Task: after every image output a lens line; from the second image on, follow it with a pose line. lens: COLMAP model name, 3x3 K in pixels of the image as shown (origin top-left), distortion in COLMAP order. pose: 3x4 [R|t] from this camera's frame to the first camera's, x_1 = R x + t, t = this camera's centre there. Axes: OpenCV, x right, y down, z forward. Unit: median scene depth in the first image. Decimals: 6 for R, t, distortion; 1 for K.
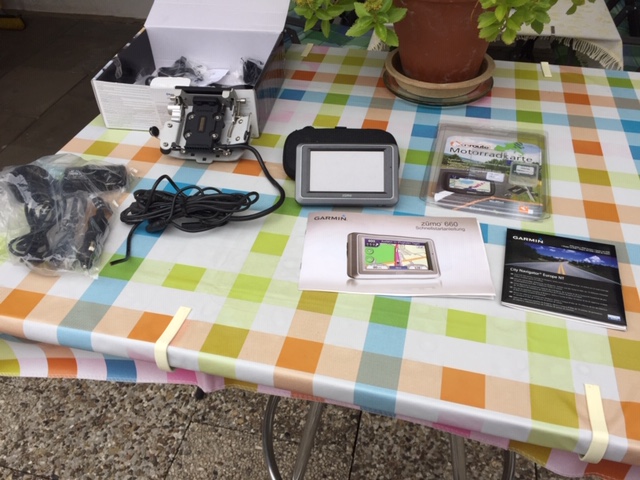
lens RADIAL K [[550.3, 0, 323.2], [0, 550.3, 239.0], [0, 0, 1]] dist [0.083272, -0.133715]
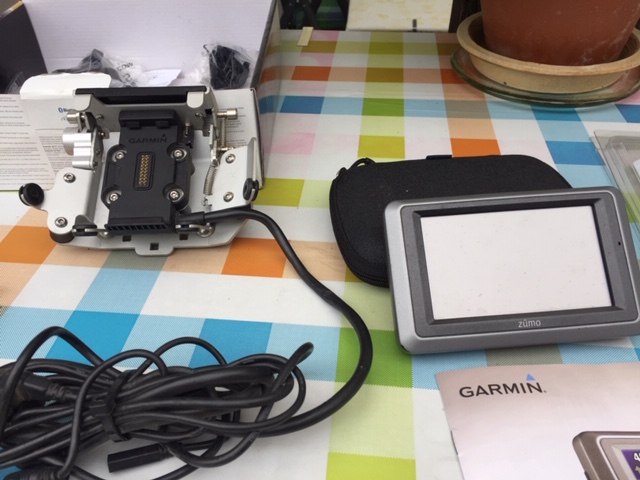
lens RADIAL K [[550.3, 0, 318.0], [0, 550.3, 237.4], [0, 0, 1]] dist [0.083272, -0.133715]
pose [[0.991935, -0.079777, 0.098496, -0.125728], [0.084740, 0.995281, -0.047266, -0.118439], [-0.094260, 0.055232, 0.994014, 0.536441]]
